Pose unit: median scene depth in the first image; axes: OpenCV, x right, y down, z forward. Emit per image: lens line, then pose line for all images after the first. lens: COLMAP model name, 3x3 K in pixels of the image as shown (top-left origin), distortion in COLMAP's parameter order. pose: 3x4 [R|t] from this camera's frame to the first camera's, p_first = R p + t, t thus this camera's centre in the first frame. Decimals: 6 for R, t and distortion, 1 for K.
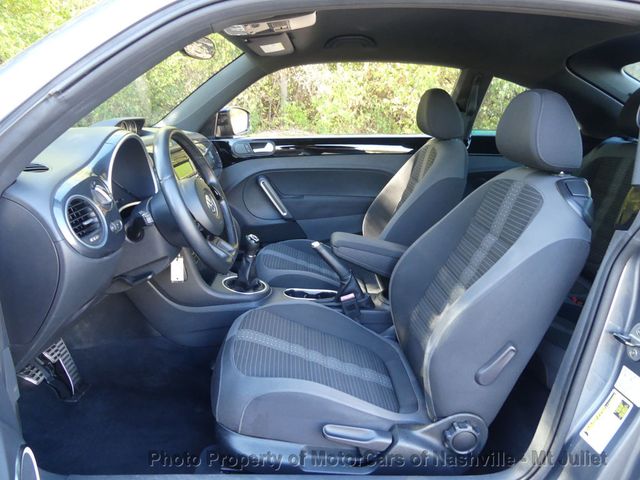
lens RADIAL K [[479.3, 0, 321.1], [0, 479.3, 240.6], [0, 0, 1]] dist [-0.023558, 0.014613]
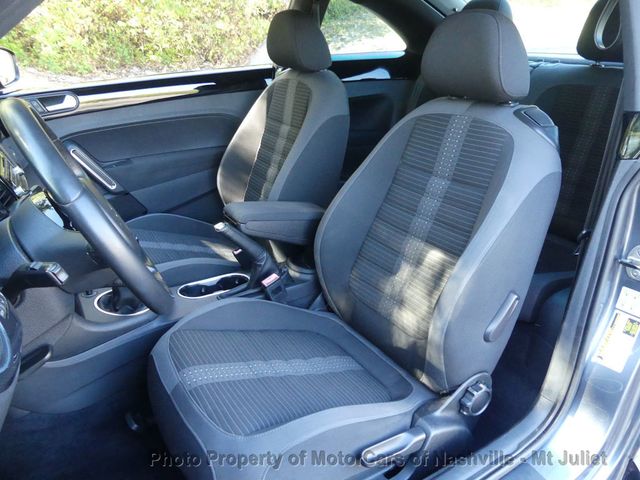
lens RADIAL K [[479.3, 0, 320.7], [0, 479.3, 239.5], [0, 0, 1]] dist [-0.023558, 0.014613]
pose [[0.856355, -0.243808, 0.455208, -0.225882], [0.173832, 0.966181, 0.190464, -0.089401], [-0.486250, -0.083975, 0.869775, 0.242258]]
